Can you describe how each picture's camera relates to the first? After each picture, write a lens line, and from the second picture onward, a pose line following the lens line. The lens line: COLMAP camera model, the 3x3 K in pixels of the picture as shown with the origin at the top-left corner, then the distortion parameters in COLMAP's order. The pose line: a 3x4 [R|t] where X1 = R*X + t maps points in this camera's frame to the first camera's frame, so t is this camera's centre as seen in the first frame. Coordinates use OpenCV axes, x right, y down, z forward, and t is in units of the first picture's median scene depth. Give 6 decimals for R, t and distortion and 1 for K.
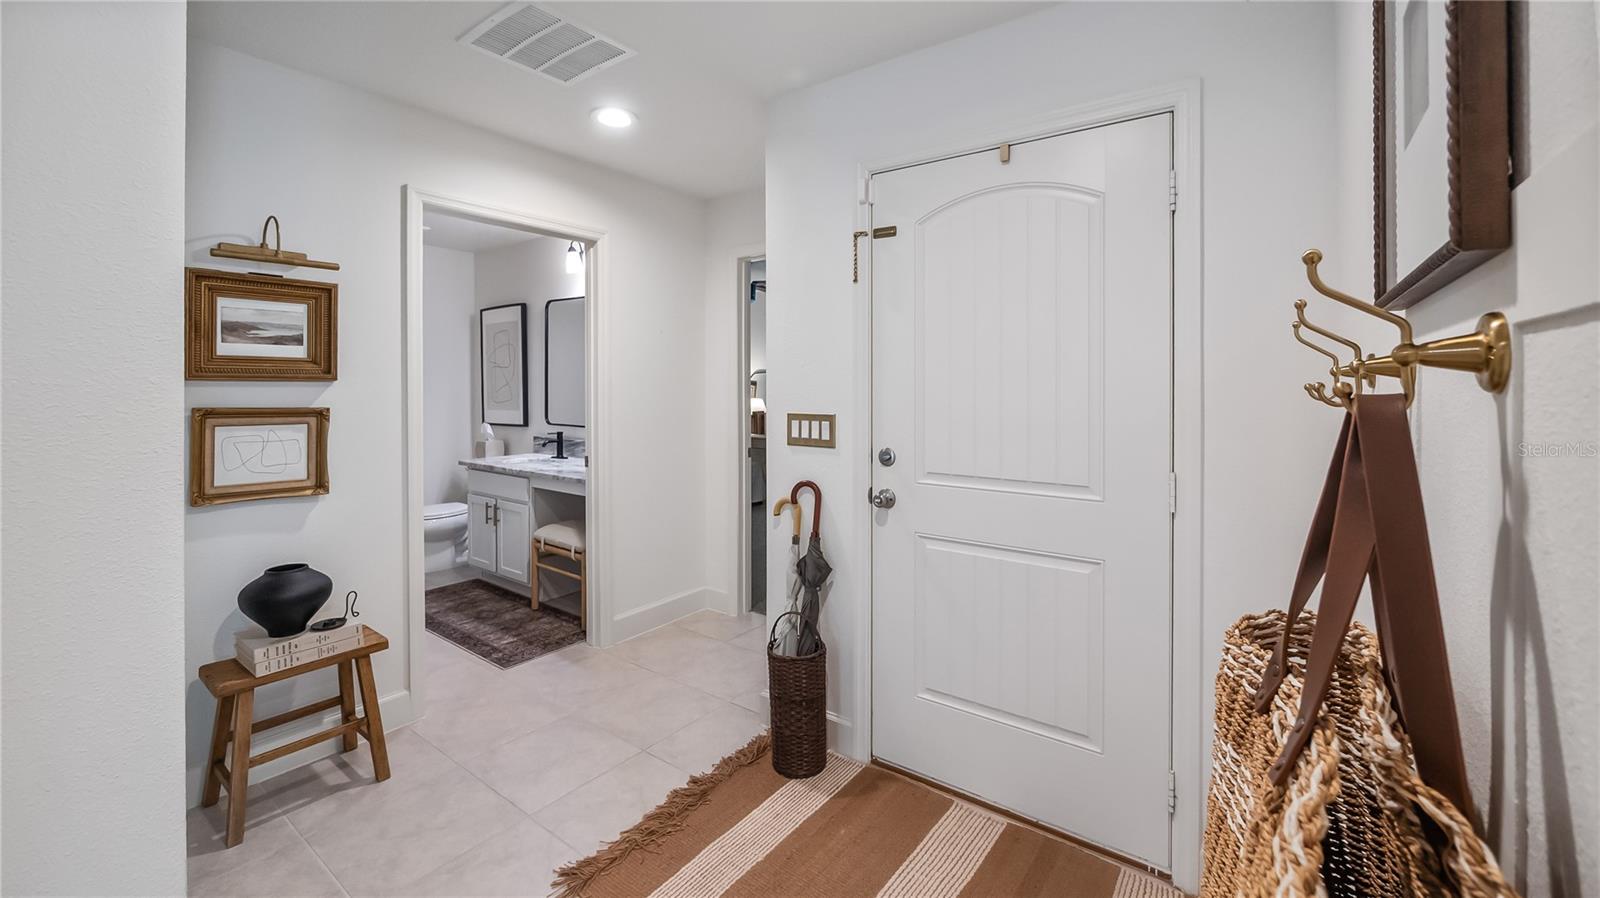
lens RADIAL K [[640.7, 0, 820.7], [0, 640.7, 390.7], [0, 0, 1]] dist [-0.001852, 0.000273]
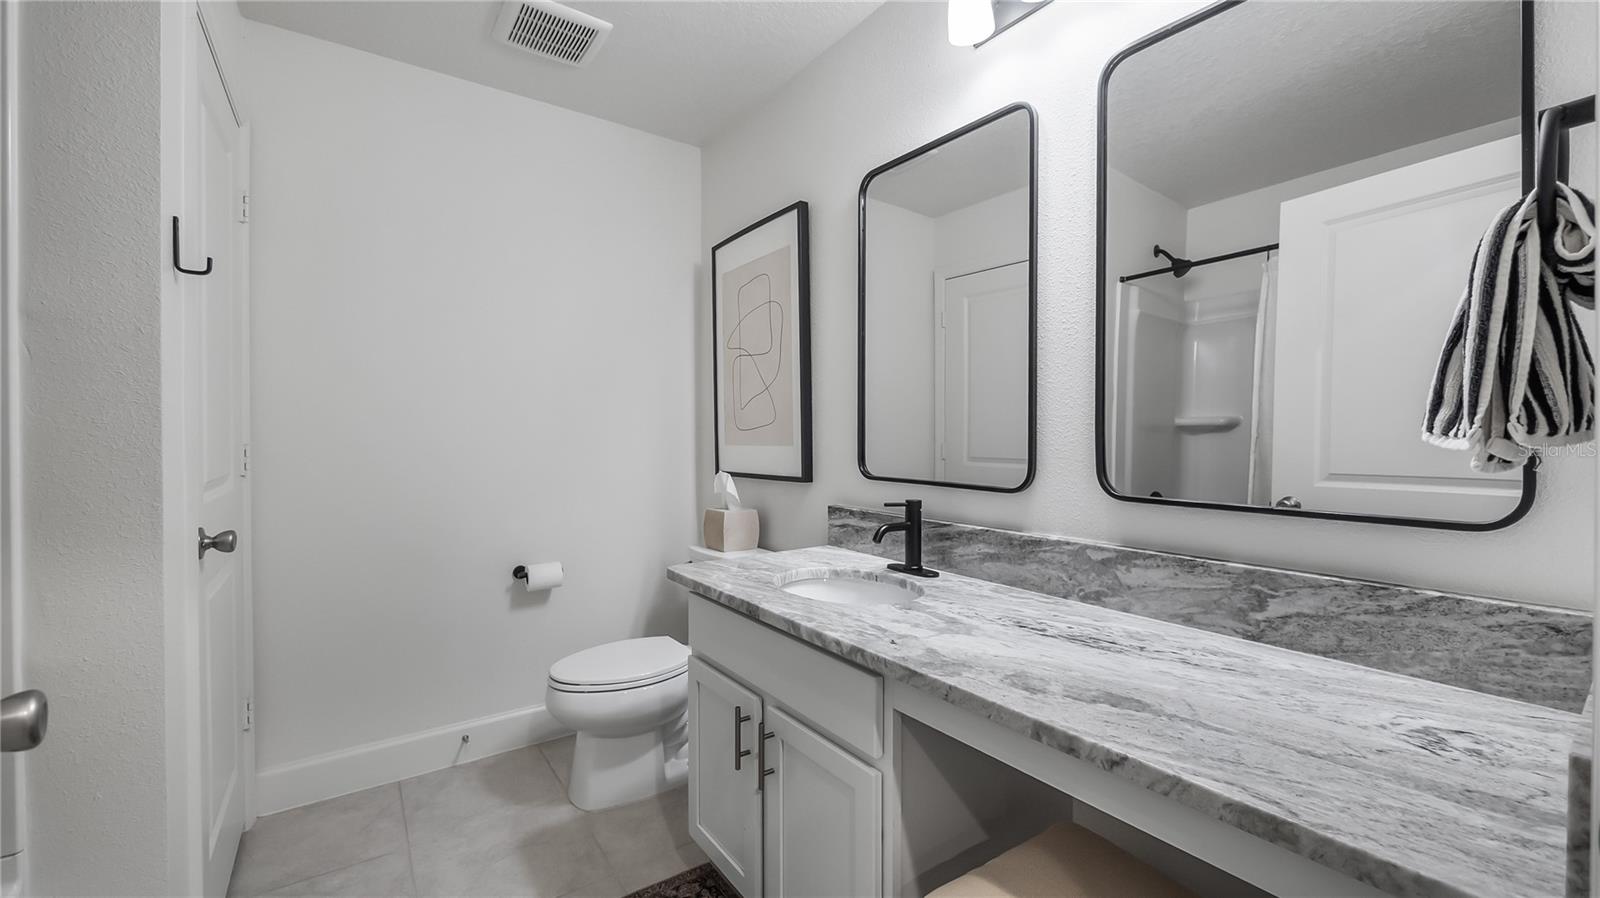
lens RADIAL K [[640.7, 0, 804.9], [0, 640.7, 443.9], [0, 0, 1]] dist [-0.001852, 0.000273]
pose [[0.946726, 0.004683, -0.322005, -0.381773], [-0.004163, 0.999989, 0.002303, 0.034404], [0.322012, -0.000839, 0.946735, 0.694820]]
